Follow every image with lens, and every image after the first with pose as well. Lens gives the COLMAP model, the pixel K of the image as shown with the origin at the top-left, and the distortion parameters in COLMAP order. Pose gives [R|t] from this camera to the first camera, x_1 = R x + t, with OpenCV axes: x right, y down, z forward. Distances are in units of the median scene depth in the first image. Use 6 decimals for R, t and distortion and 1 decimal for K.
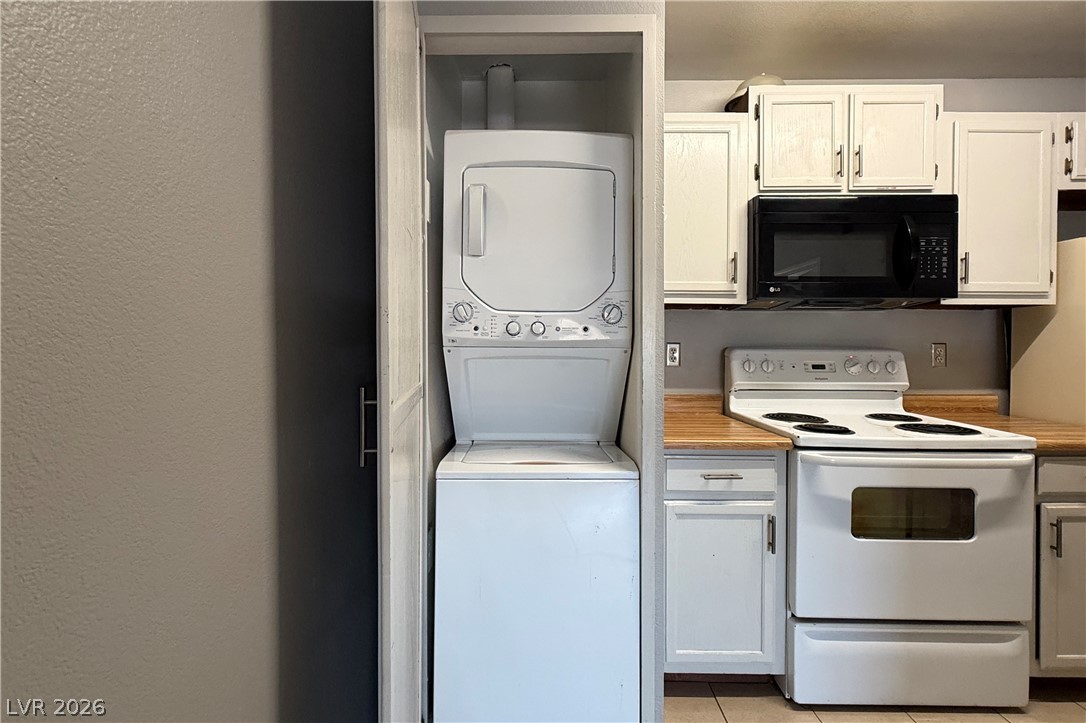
lens RADIAL K [[441.8, 0, 558.2], [0, 441.8, 353.2], [0, 0, 1]] dist [-0.000528, -0.001422]
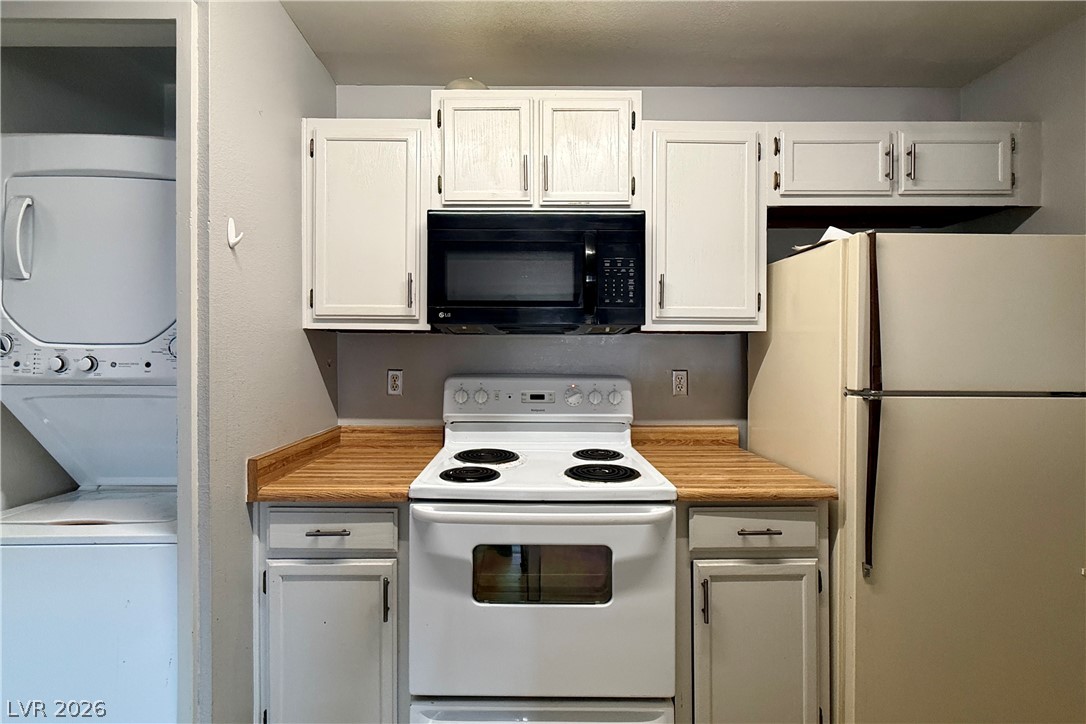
lens RADIAL K [[441.8, 0, 500.6], [0, 441.8, 359.4], [0, 0, 1]] dist [-0.000528, -0.001422]
pose [[0.999721, -0.000300, 0.023620, 0.571624], [0.000556, 0.999941, -0.010819, -0.043178], [-0.023616, 0.010829, 0.999662, 0.099487]]
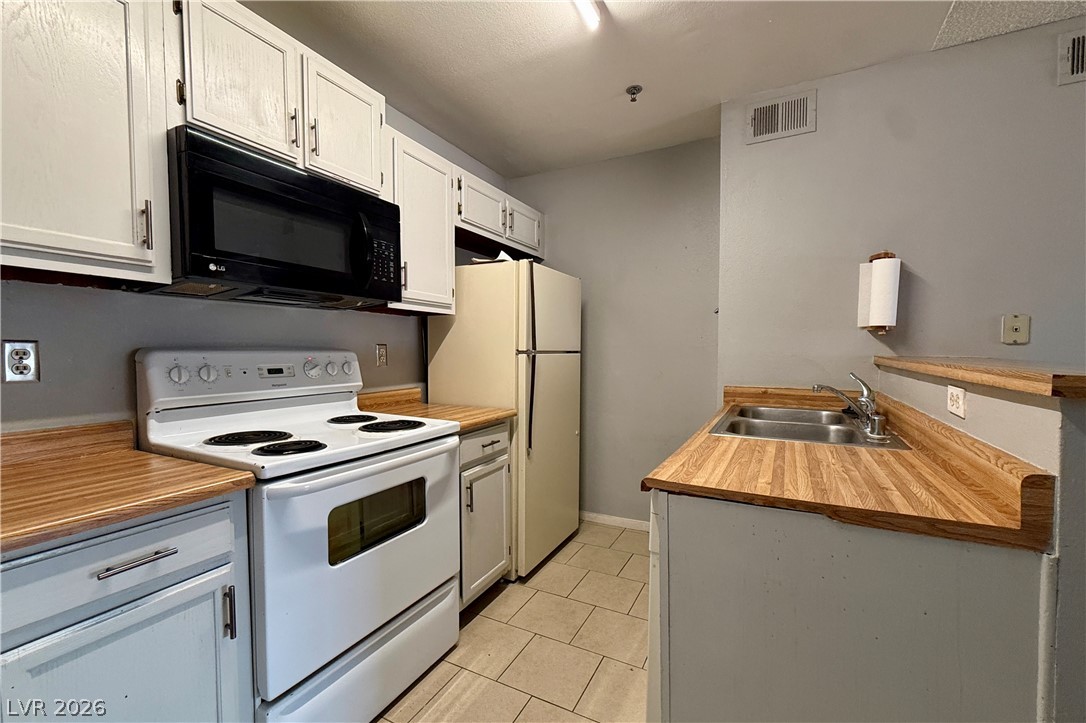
lens RADIAL K [[441.8, 0, 532.1], [0, 441.8, 367.6], [0, 0, 1]] dist [-0.000528, -0.001422]
pose [[0.463216, -0.039750, 0.885353, 0.081912], [0.015419, 0.999204, 0.036794, 0.000532], [-0.886111, -0.003392, 0.463461, 0.204050]]
